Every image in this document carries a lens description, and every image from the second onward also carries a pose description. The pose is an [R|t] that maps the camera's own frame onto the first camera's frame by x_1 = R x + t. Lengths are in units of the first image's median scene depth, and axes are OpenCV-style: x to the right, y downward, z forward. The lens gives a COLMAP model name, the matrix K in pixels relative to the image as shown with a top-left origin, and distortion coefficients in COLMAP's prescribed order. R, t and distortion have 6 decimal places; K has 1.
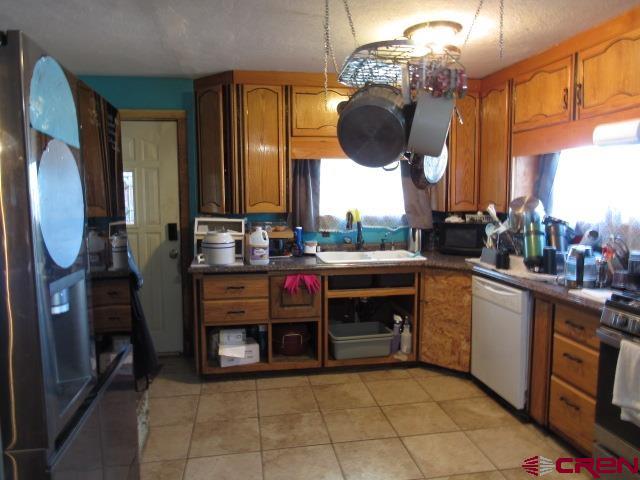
lens RADIAL K [[461.3, 0, 316.8], [0, 461.3, 238.0], [0, 0, 1]] dist [-0.038465, 0.020855]
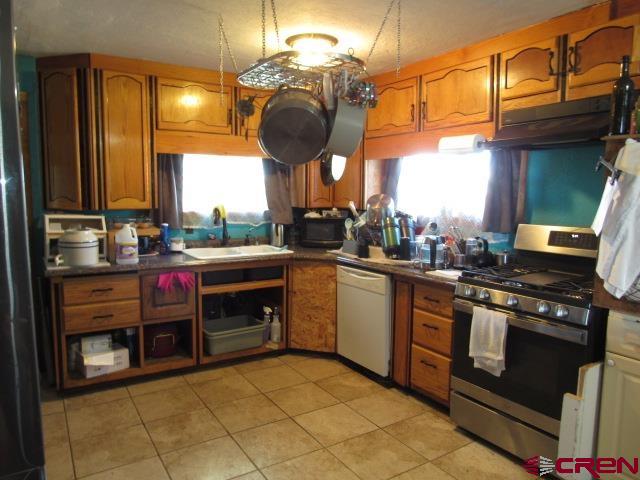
lens RADIAL K [[461.3, 0, 317.7], [0, 461.3, 237.8], [0, 0, 1]] dist [-0.038465, 0.020855]
pose [[0.921575, -0.023617, 0.387482, -0.132659], [0.022893, 0.999717, 0.006486, 0.007268], [-0.387526, 0.002894, 0.921854, -0.012320]]
